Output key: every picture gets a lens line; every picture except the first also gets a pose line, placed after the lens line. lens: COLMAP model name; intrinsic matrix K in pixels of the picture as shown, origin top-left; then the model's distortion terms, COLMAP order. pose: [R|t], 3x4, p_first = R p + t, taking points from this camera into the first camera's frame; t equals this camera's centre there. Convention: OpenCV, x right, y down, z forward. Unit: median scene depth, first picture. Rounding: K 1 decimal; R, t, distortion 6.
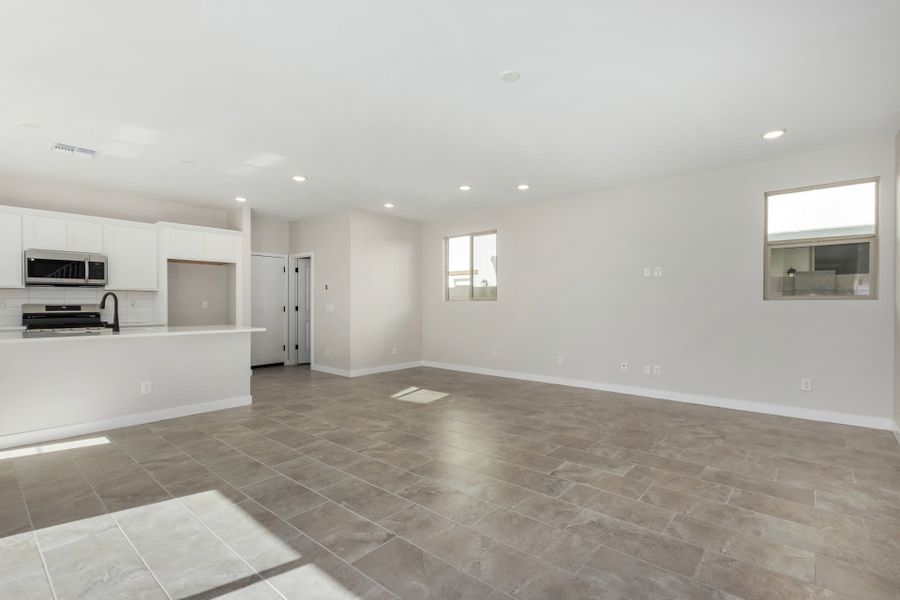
lens RADIAL K [[419.6, 0, 453.8], [0, 419.6, 306.1], [0, 0, 1]] dist [0.005802, -0.000094]
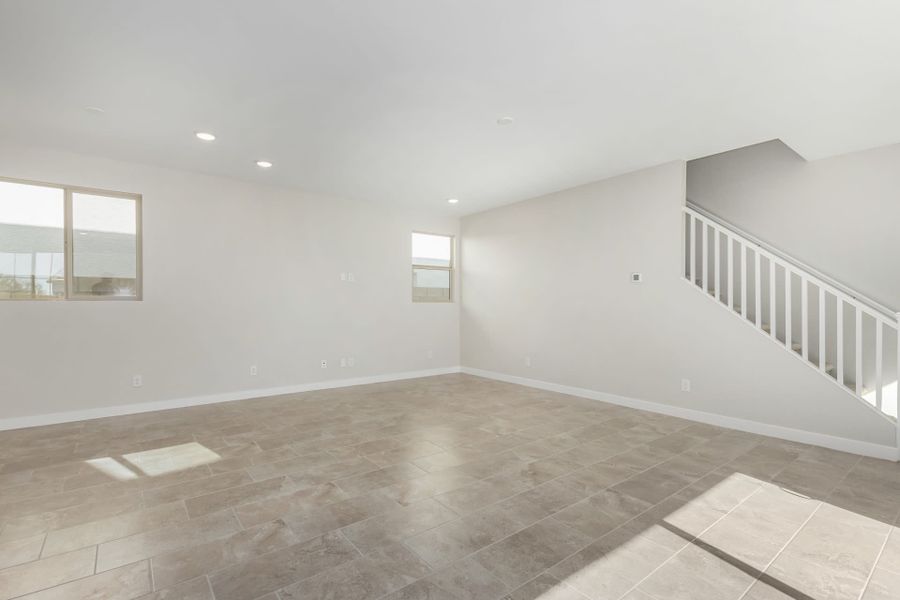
lens RADIAL K [[415.8, 0, 454.5], [0, 415.8, 302.2], [0, 0, 1]] dist [0.002840, -0.001149]
pose [[0.195030, 0.006463, 0.980776, -0.624035], [0.004060, 0.999964, -0.007397, -0.003829], [-0.980789, 0.005425, 0.194997, 0.514591]]
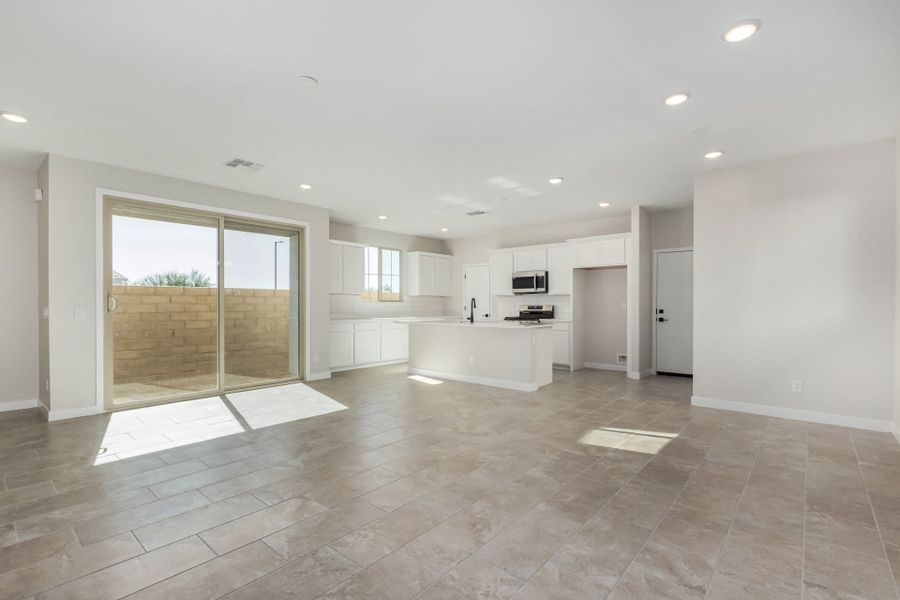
lens RADIAL K [[419.6, 0, 453.8], [0, 419.6, 306.1], [0, 0, 1]] dist [0.005802, -0.000094]
pose [[-0.001654, 0.004983, -0.999986, 0.655533], [-0.006434, 0.999967, 0.004993, -0.007342], [0.999978, 0.006442, -0.001621, 0.769791]]
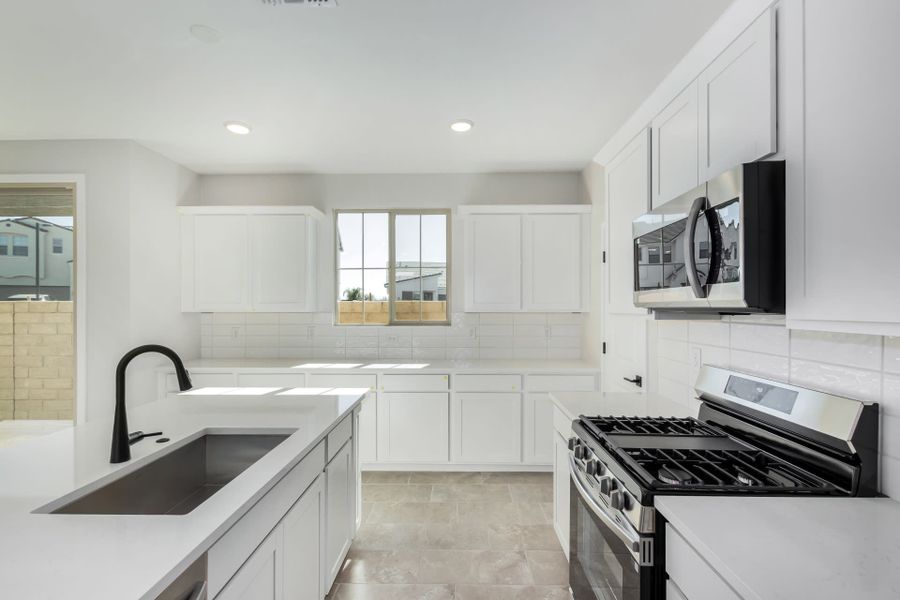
lens RADIAL K [[425.5, 0, 448.7], [0, 425.5, 305.2], [0, 0, 1]] dist [0.002918, 0.000178]
pose [[-0.777517, -0.001124, -0.628861, -0.647150], [-0.003151, 0.999993, 0.002109, -0.056440], [0.628854, 0.003621, -0.777515, 1.188827]]
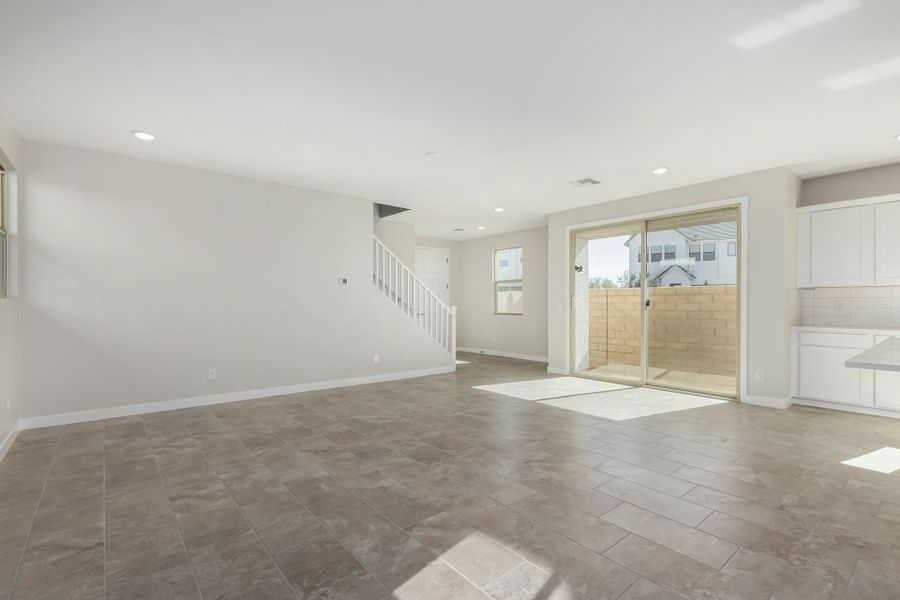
lens RADIAL K [[419.6, 0, 453.8], [0, 419.6, 306.1], [0, 0, 1]] dist [0.005802, -0.000094]
pose [[-0.984946, -0.001722, 0.172855, -0.119121], [0.000876, 0.999888, 0.014955, -0.012641], [-0.172862, 0.014881, -0.984834, 1.418815]]
